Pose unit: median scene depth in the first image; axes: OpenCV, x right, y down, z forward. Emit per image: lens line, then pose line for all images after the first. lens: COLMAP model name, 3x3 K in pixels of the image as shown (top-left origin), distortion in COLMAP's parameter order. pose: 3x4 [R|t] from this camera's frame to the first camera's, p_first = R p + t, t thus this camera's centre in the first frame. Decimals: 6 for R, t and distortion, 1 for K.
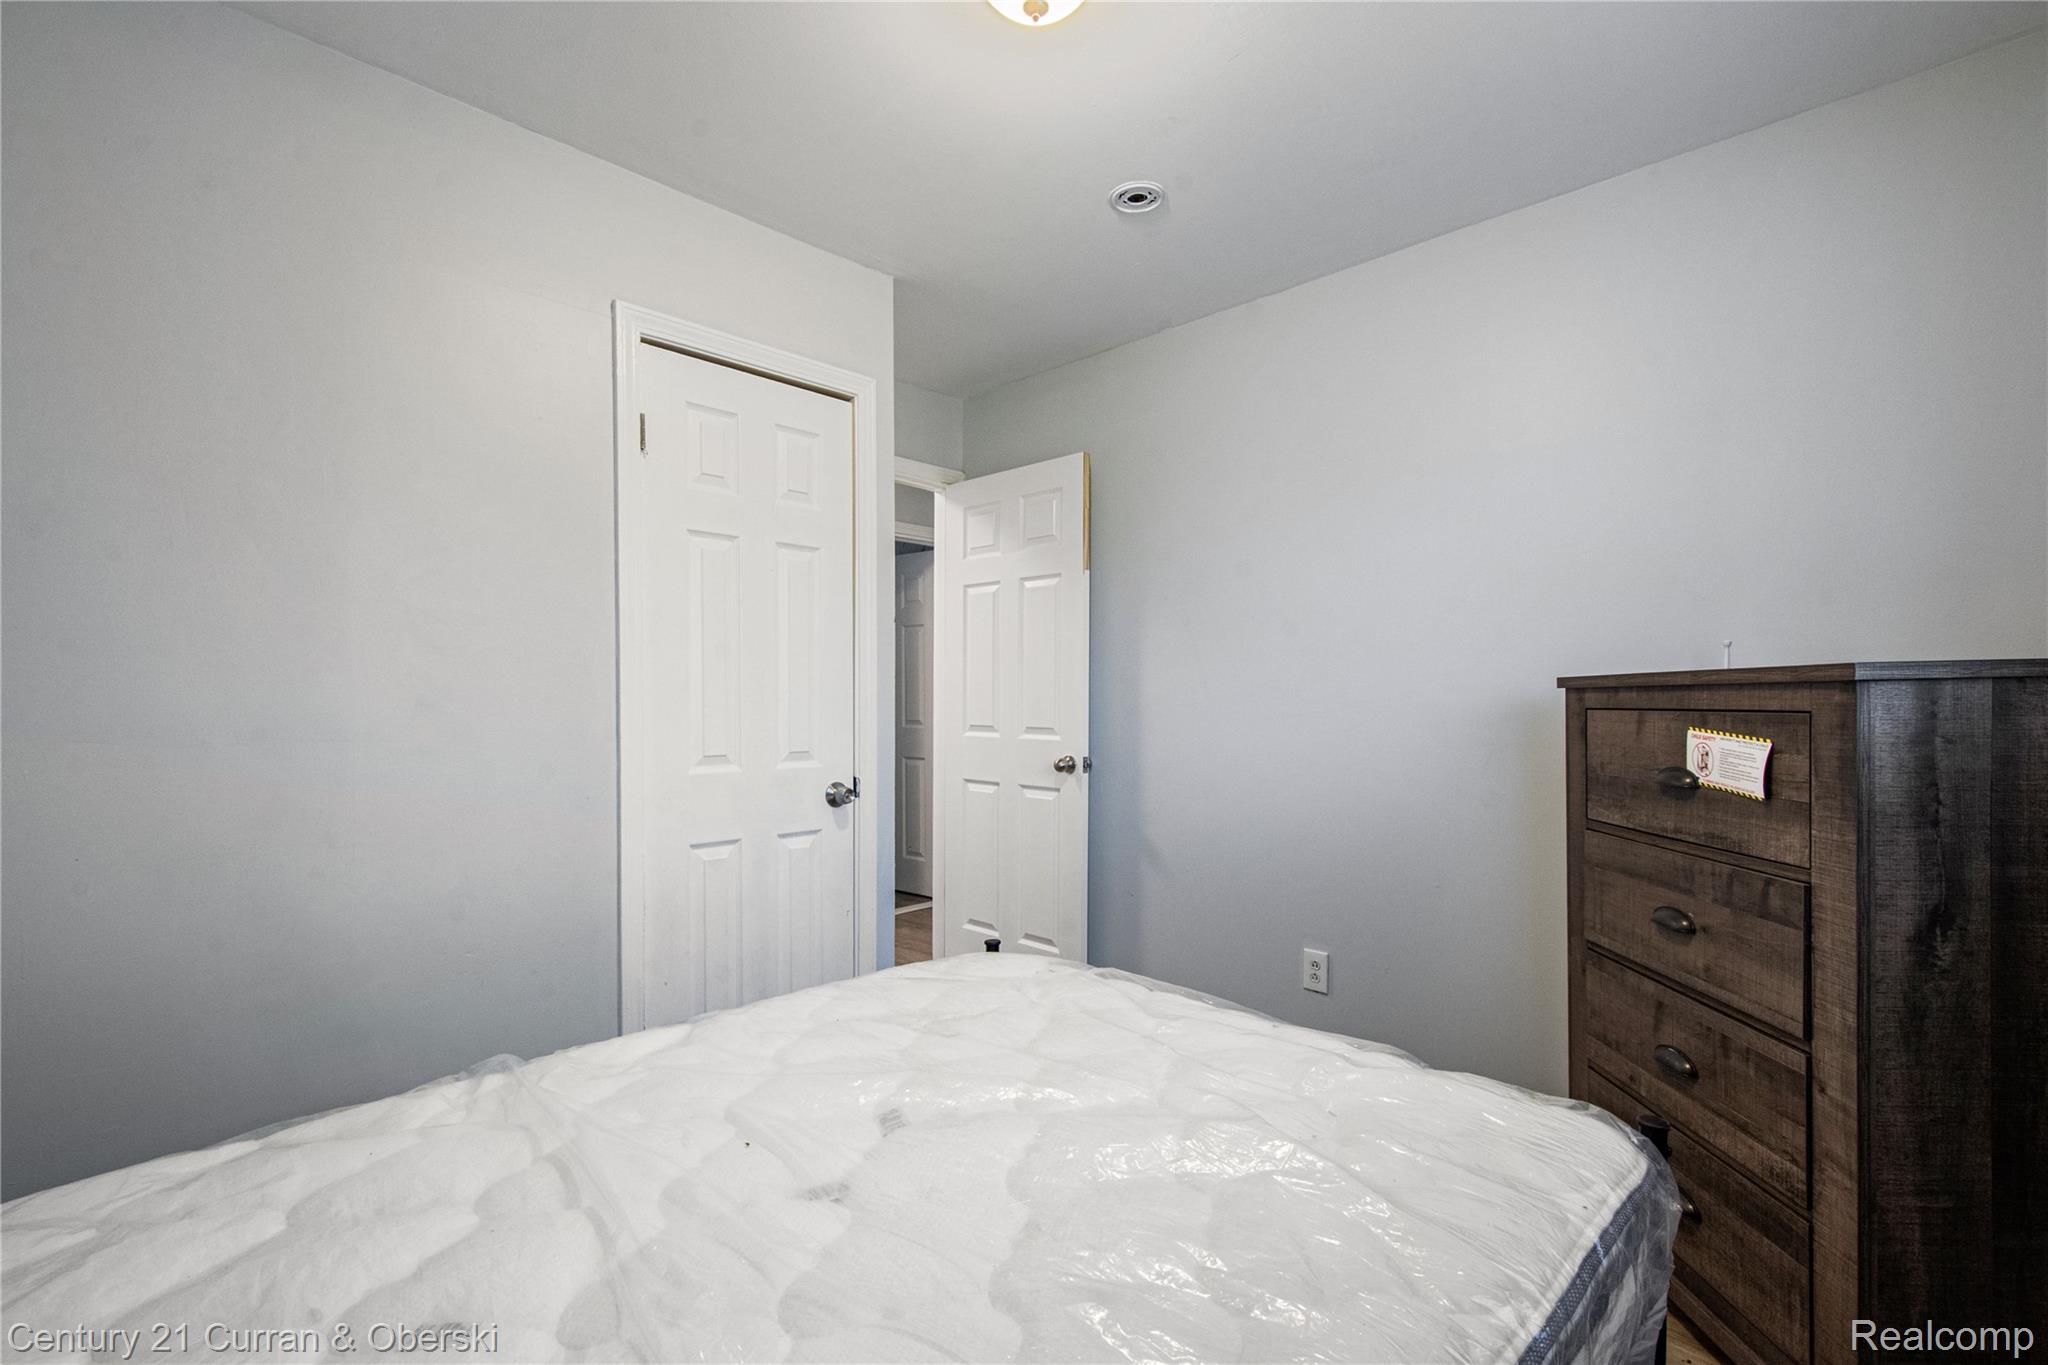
lens RADIAL K [[932.2, 0, 1023.1], [0, 932.2, 689.0], [0, 0, 1]] dist [0.018903, 0.000456]
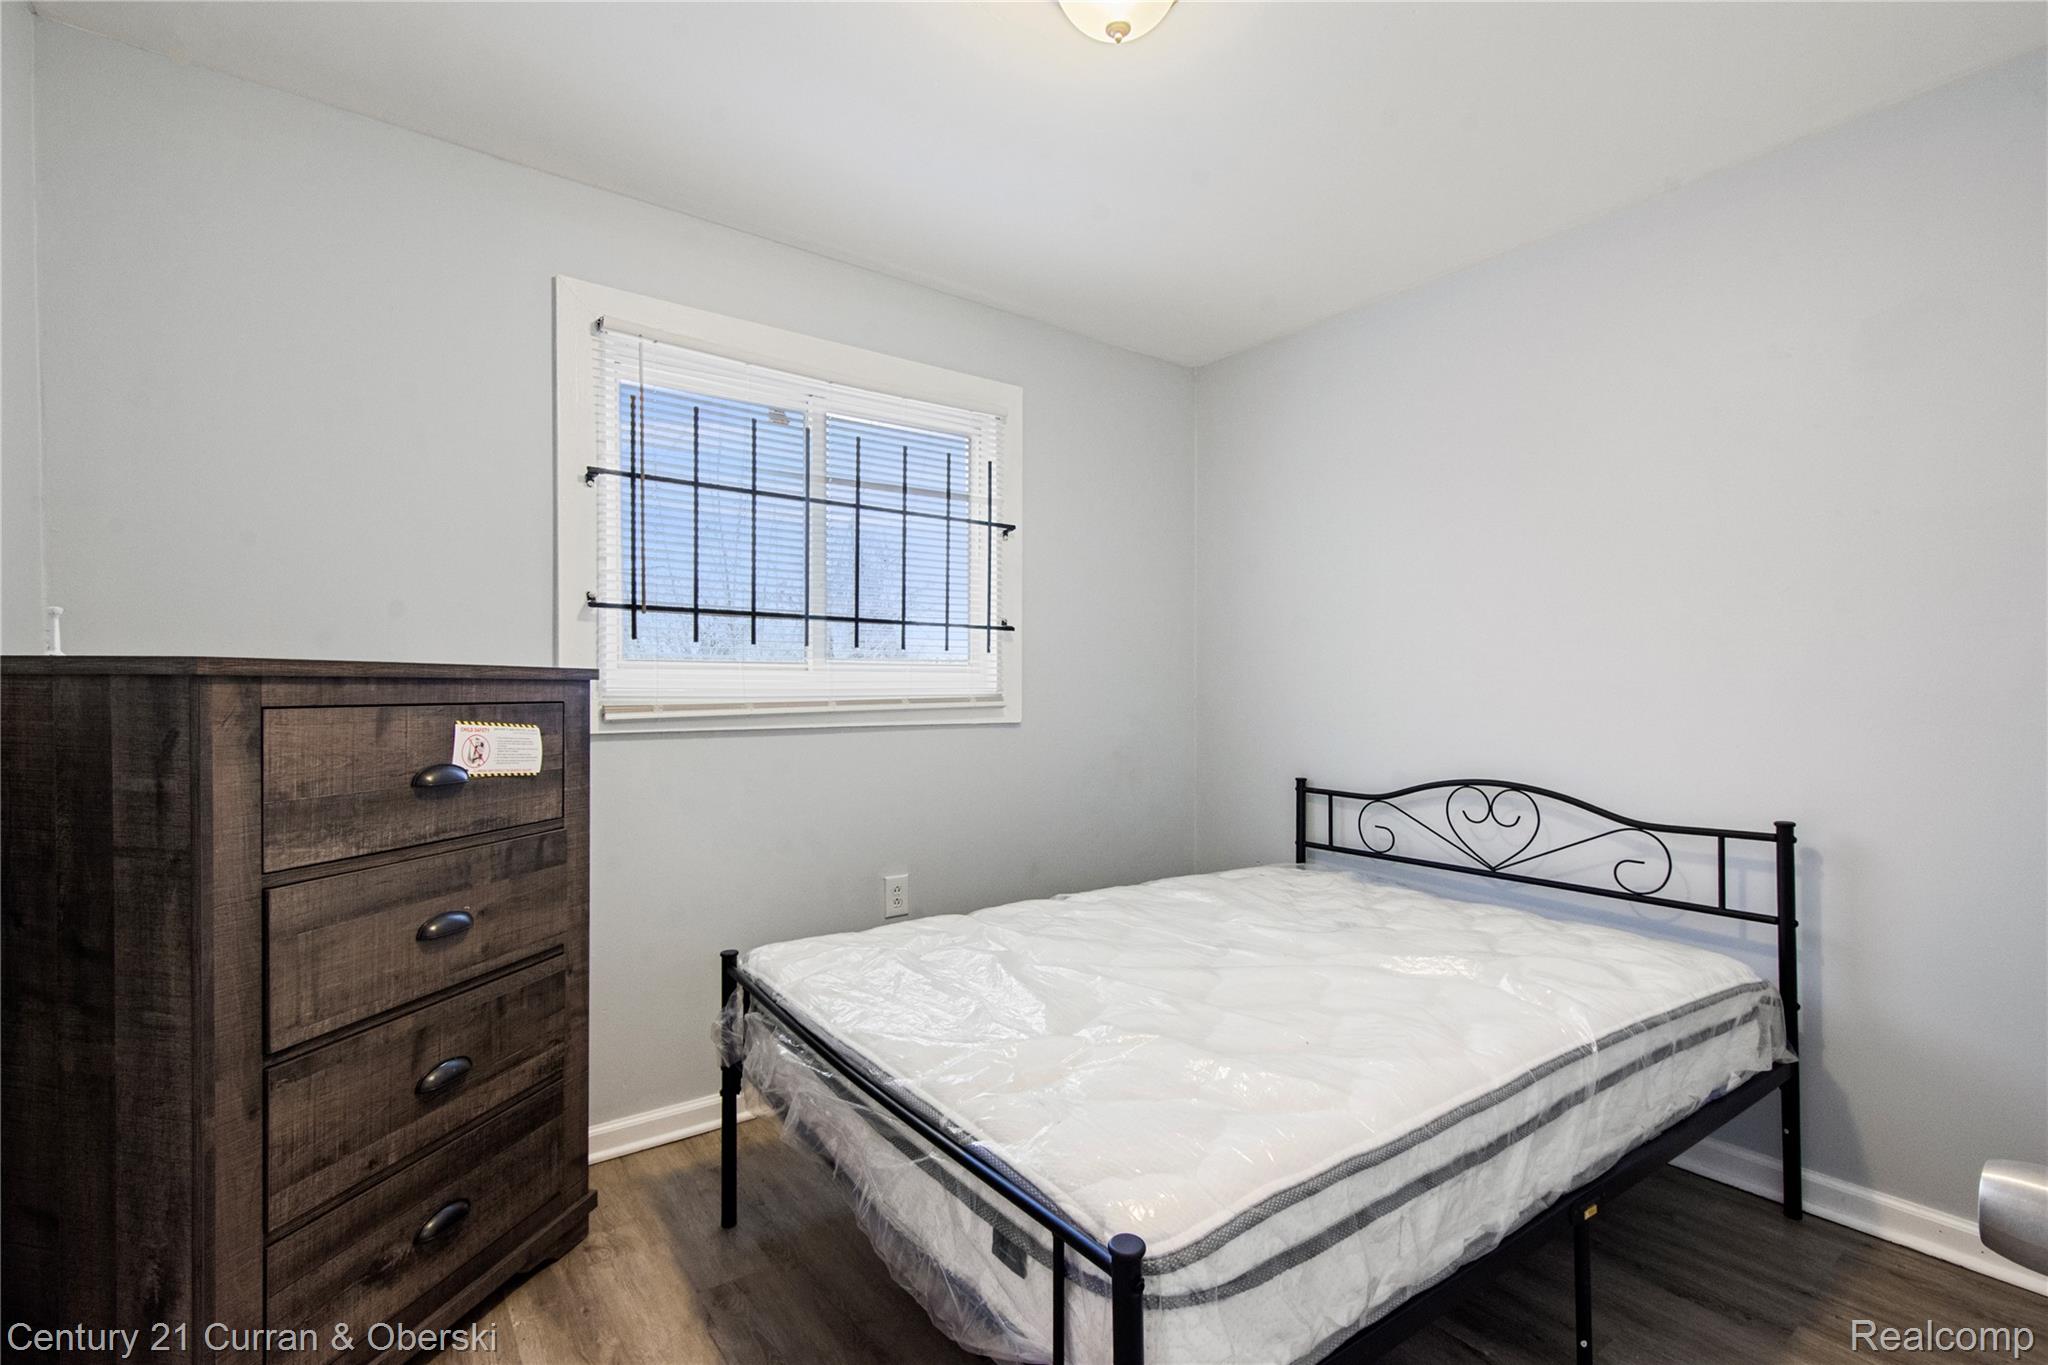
lens RADIAL K [[932.2, 0, 1026.2], [0, 932.2, 690.5], [0, 0, 1]] dist [0.018903, 0.000456]
pose [[-0.984408, 0.004682, 0.175838, -0.055828], [0.002681, 0.999929, -0.011618, 0.021626], [-0.175880, -0.010965, -0.984351, 1.899369]]
